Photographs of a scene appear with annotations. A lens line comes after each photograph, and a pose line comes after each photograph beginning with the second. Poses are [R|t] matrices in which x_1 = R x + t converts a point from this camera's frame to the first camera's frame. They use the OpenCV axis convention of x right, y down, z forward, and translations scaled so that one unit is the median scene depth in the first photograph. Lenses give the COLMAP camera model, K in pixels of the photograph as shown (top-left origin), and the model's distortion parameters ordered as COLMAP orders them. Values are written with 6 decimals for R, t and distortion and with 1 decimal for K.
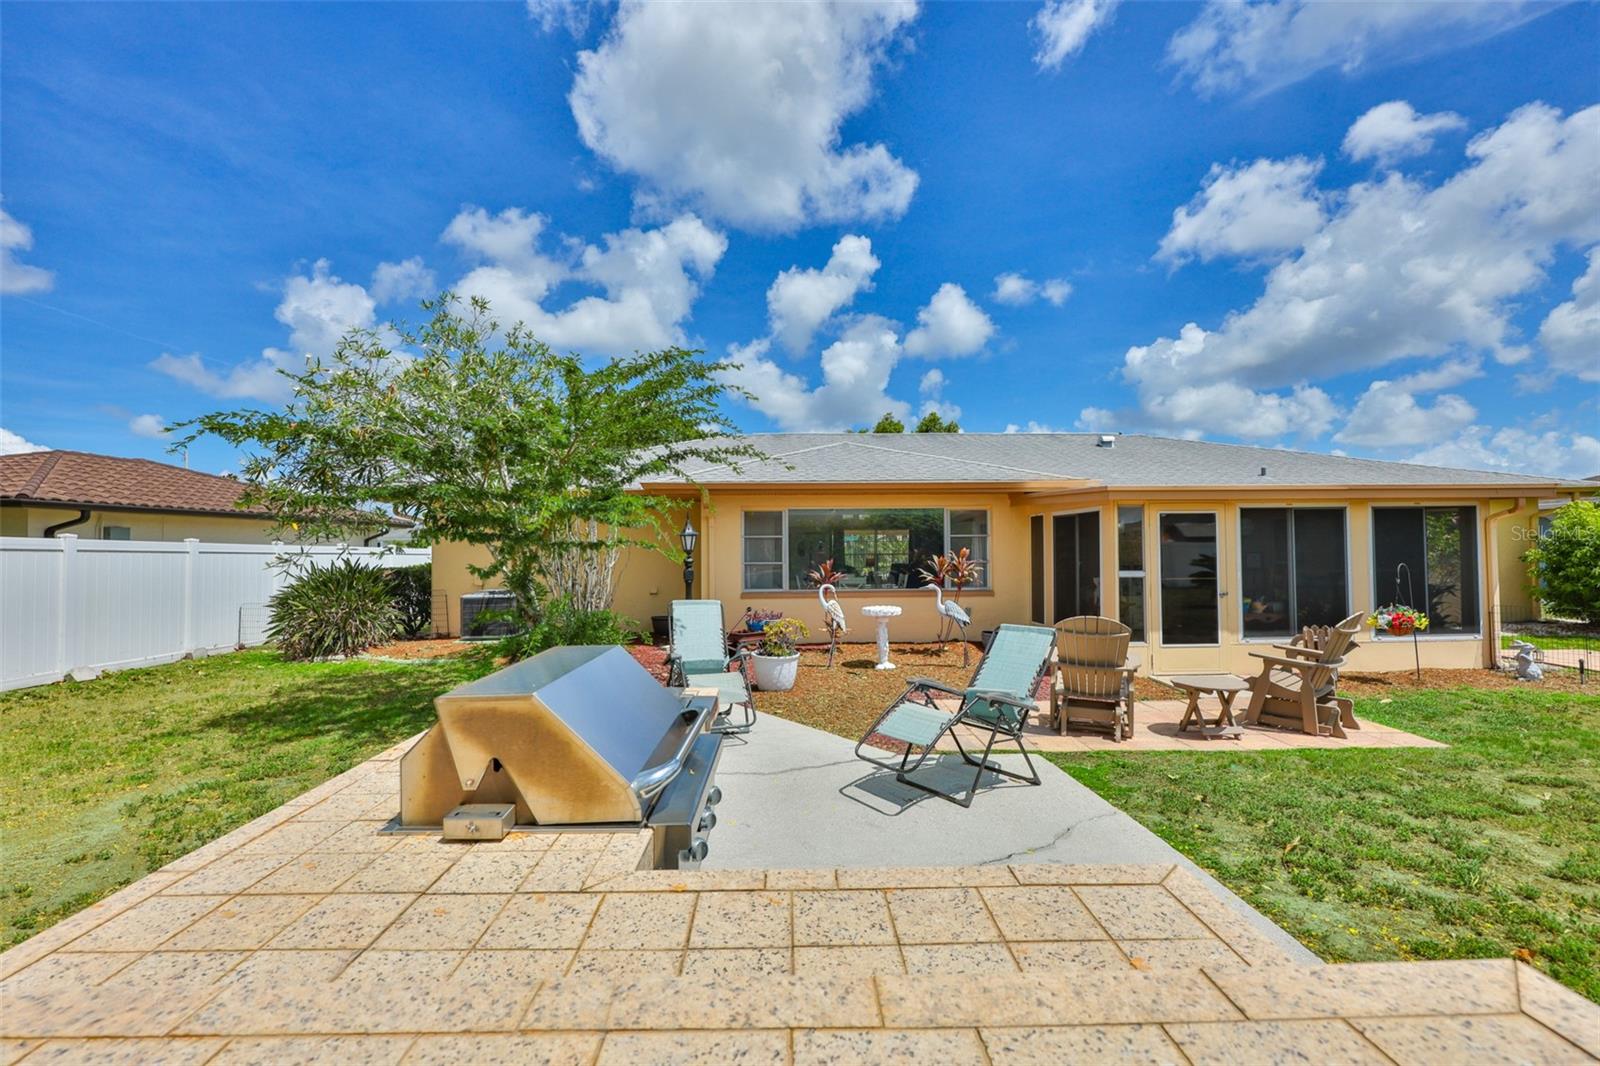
lens RADIAL K [[684.1, 0, 752.7], [0, 684.1, 533.8], [0, 0, 1]] dist [-0.001923, -0.000674]
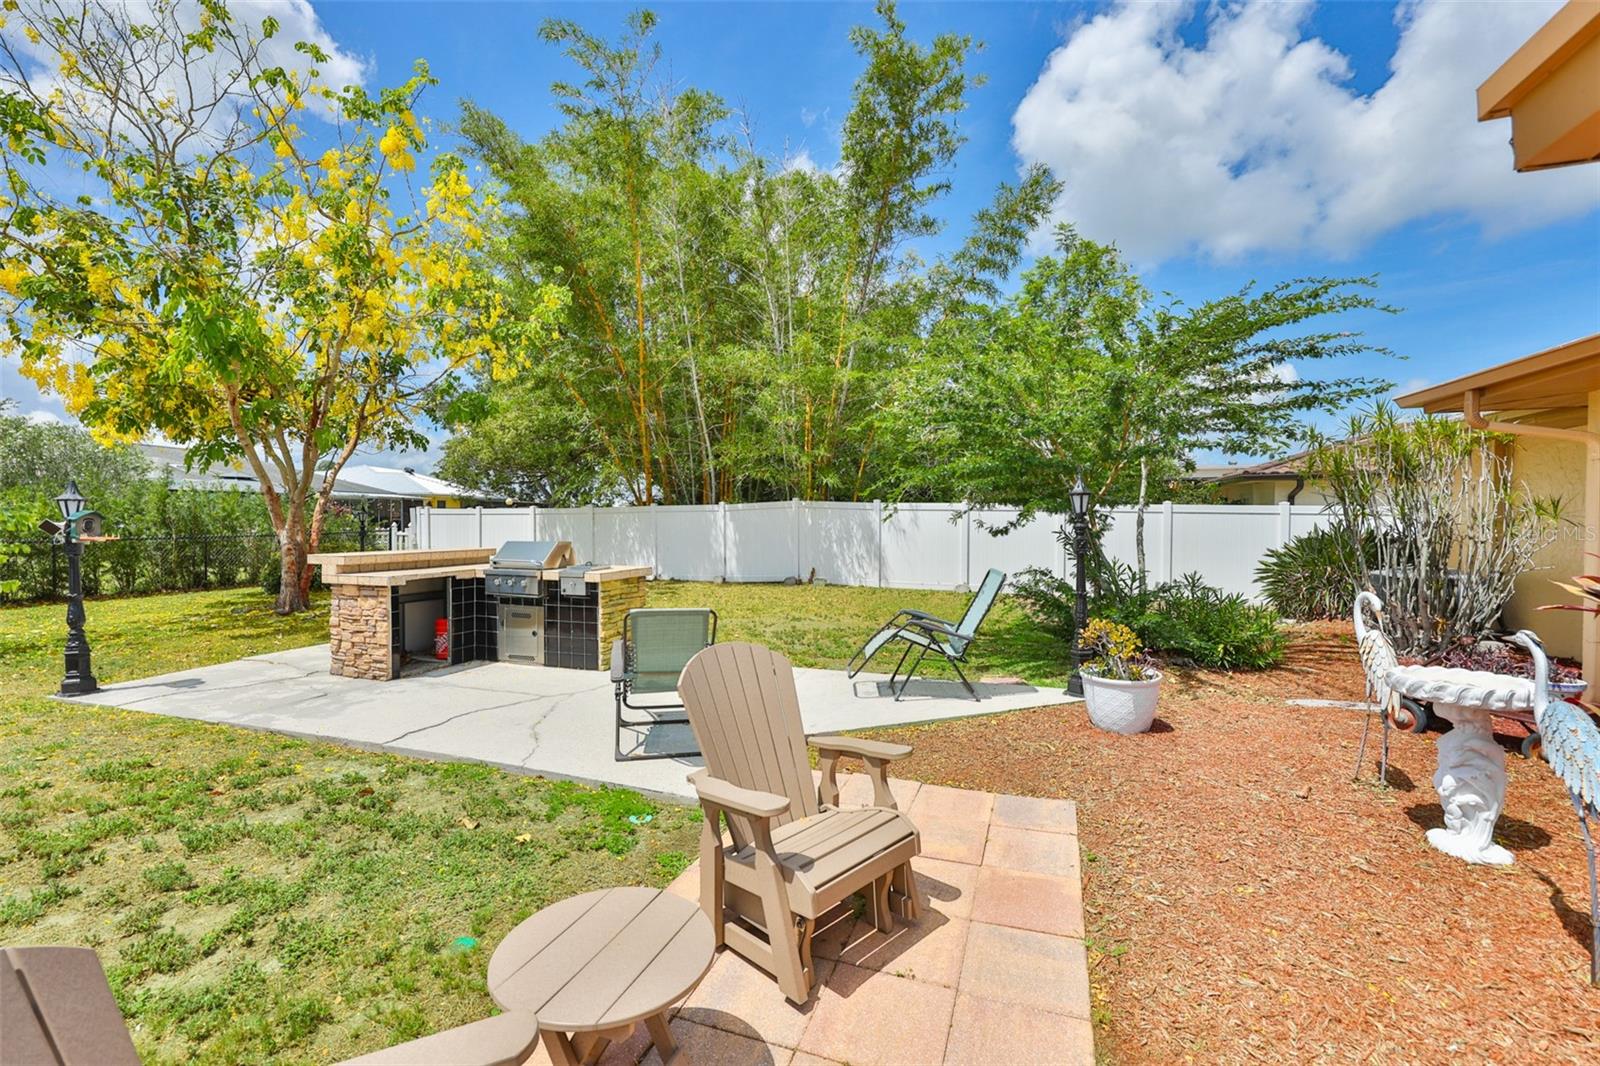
lens RADIAL K [[678.9, 0, 783.1], [0, 678.9, 542.0], [0, 0, 1]] dist [0.003772, 0.000295]
pose [[-0.376962, 0.037906, -0.925453, 0.101896], [0.023515, 0.999232, 0.031349, 0.003469], [0.925930, -0.009945, -0.377564, 0.134454]]
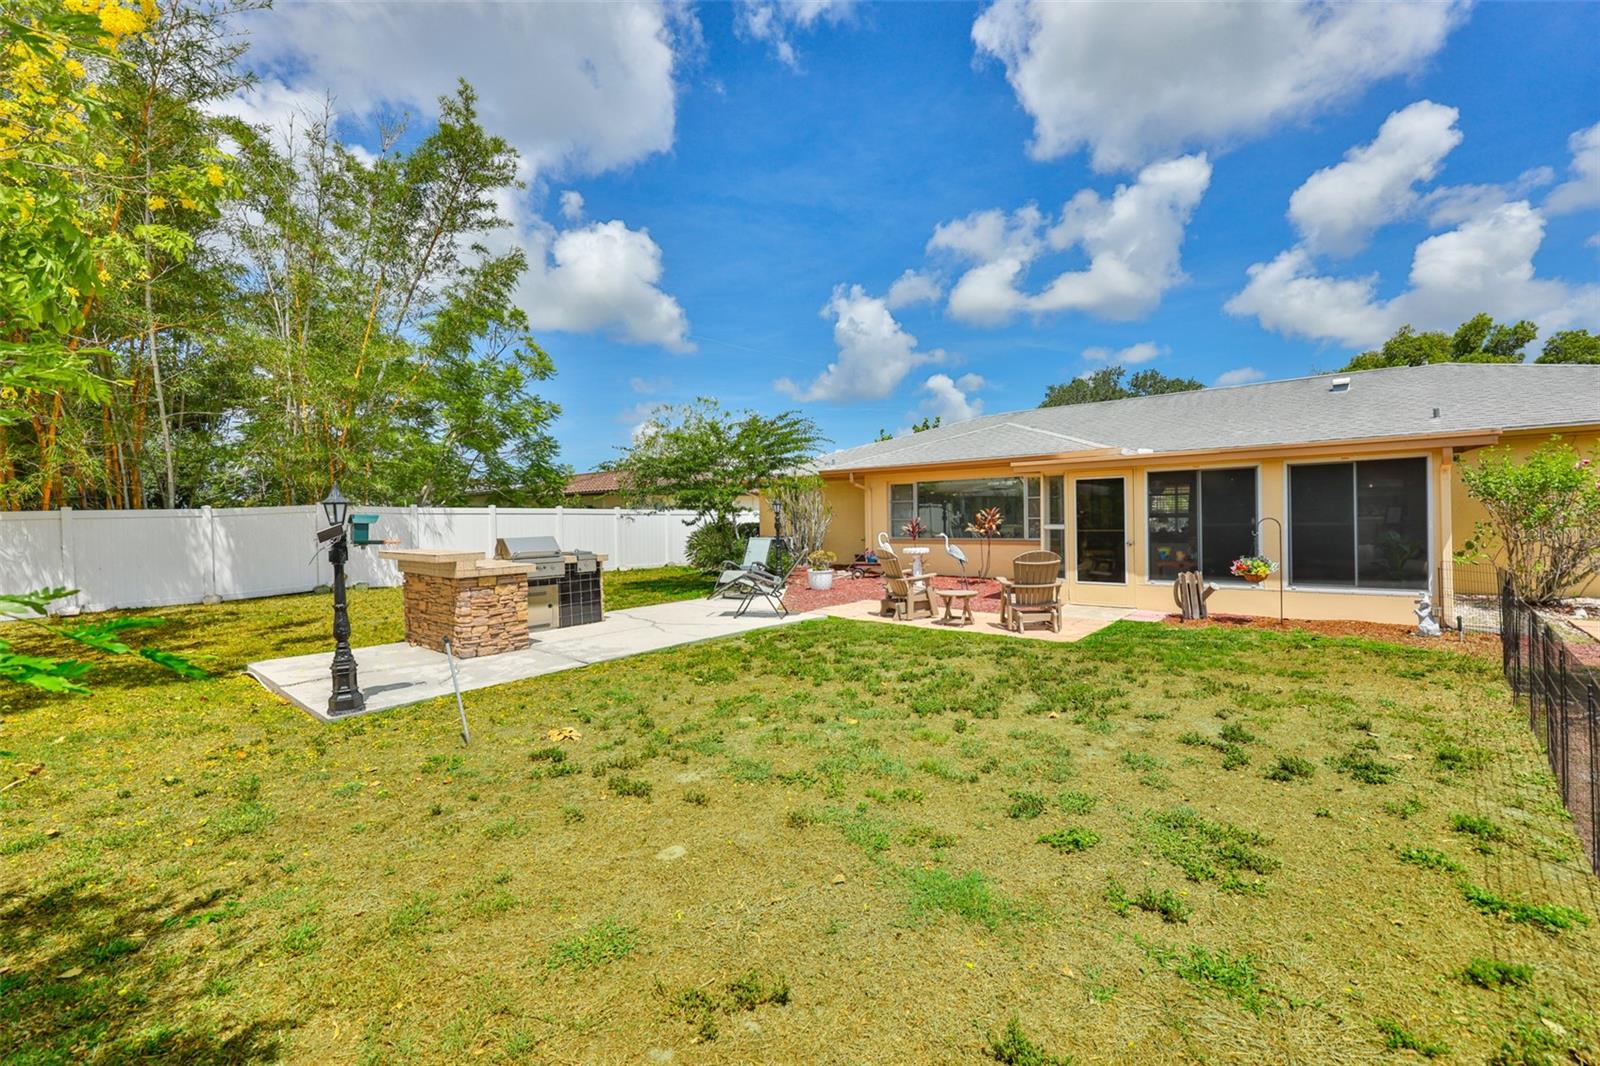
lens RADIAL K [[684.6, 0, 784.8], [0, 684.6, 502.8], [0, 0, 1]] dist [-0.003123, -0.000444]
pose [[0.719898, -0.019703, -0.693800, 0.167886], [0.031374, 0.999499, 0.004169, -0.001426], [0.693370, -0.024768, 0.720156, -0.048781]]
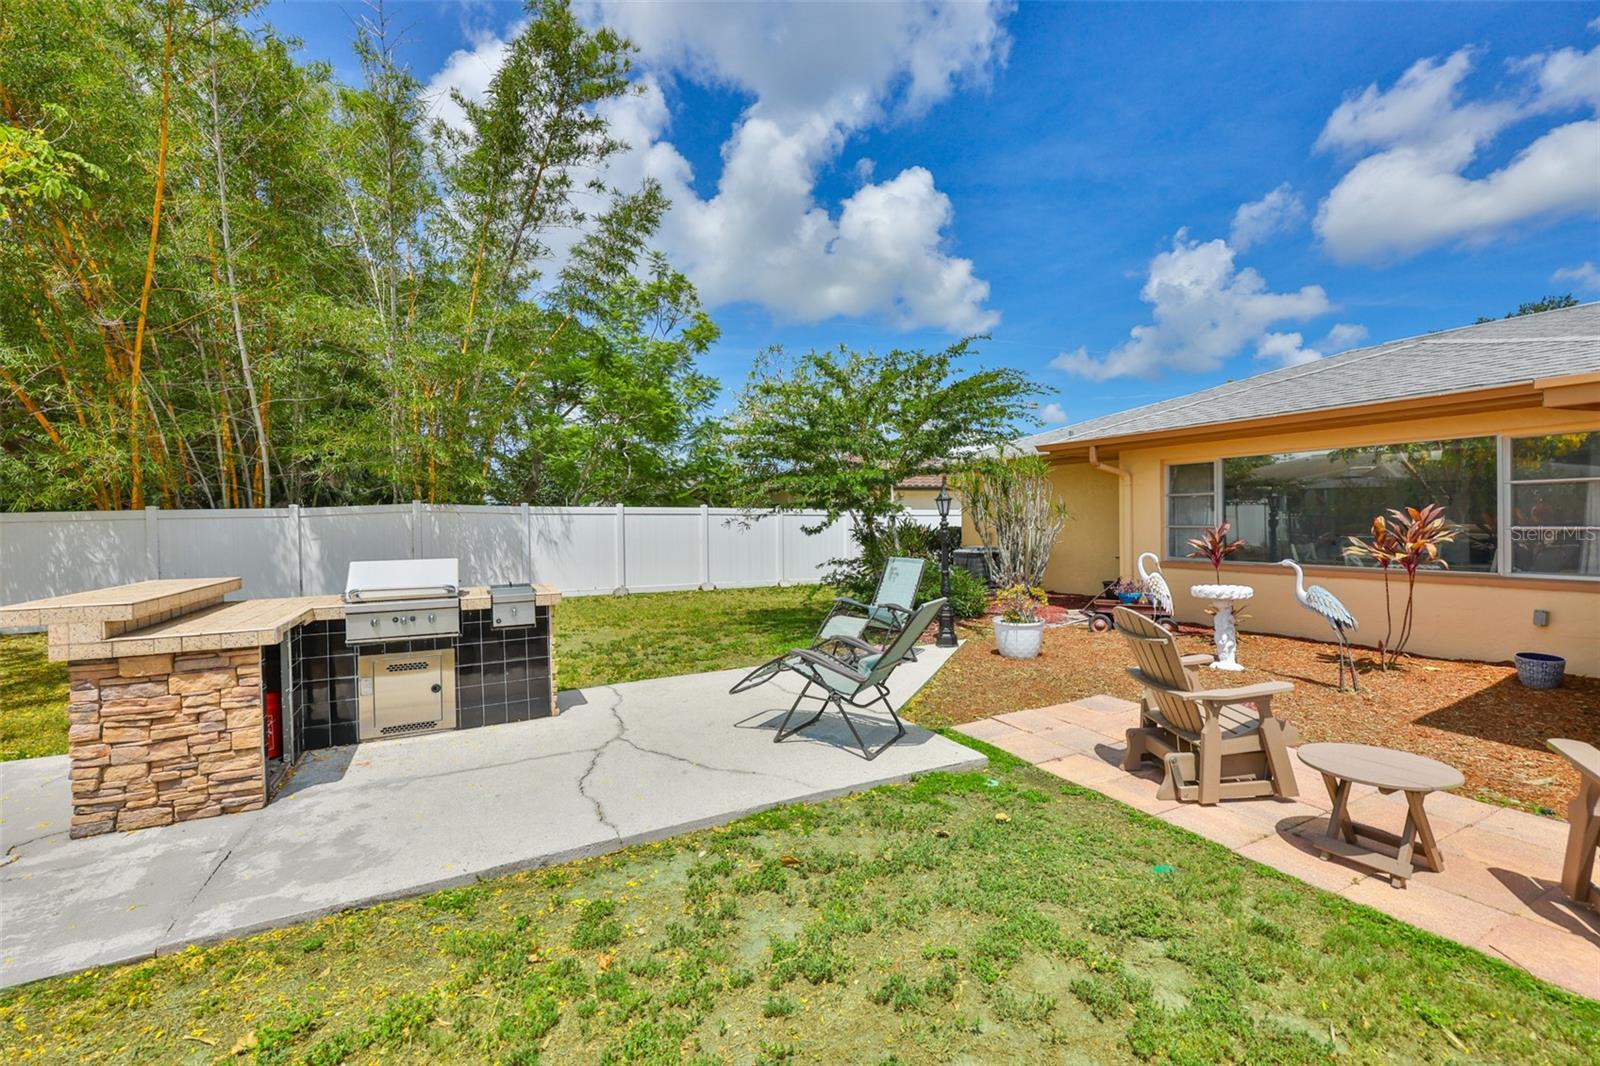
lens RADIAL K [[679.0, 0, 796.1], [0, 679.0, 523.1], [0, 0, 1]] dist [-0.001673, 0.000222]
pose [[0.429117, 0.005578, -0.903232, 0.105494], [0.034916, 0.999131, 0.022758, 0.000815], [0.902574, -0.041303, 0.428549, 0.043820]]
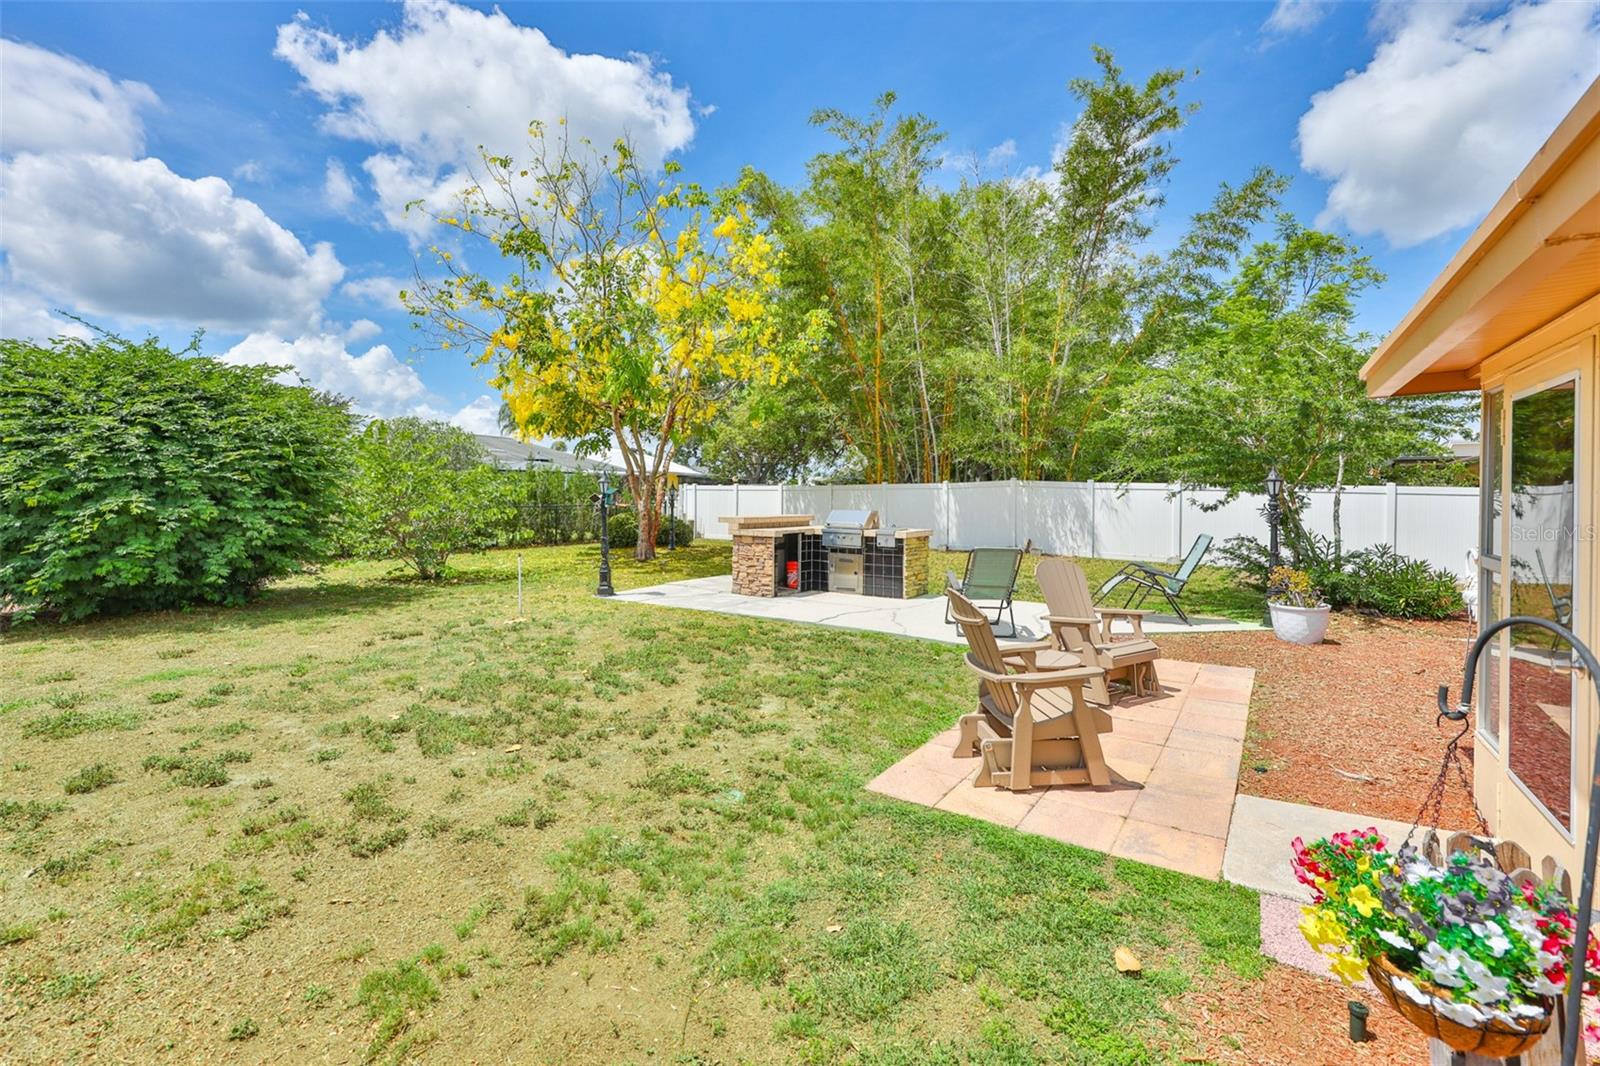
lens RADIAL K [[684.6, 0, 784.8], [0, 684.6, 502.8], [0, 0, 1]] dist [-0.003123, -0.000444]
pose [[-0.599021, 0.011703, -0.800648, 0.169053], [0.014314, 0.999890, 0.003906, 0.003067], [0.800606, -0.009121, -0.599122, 0.141484]]
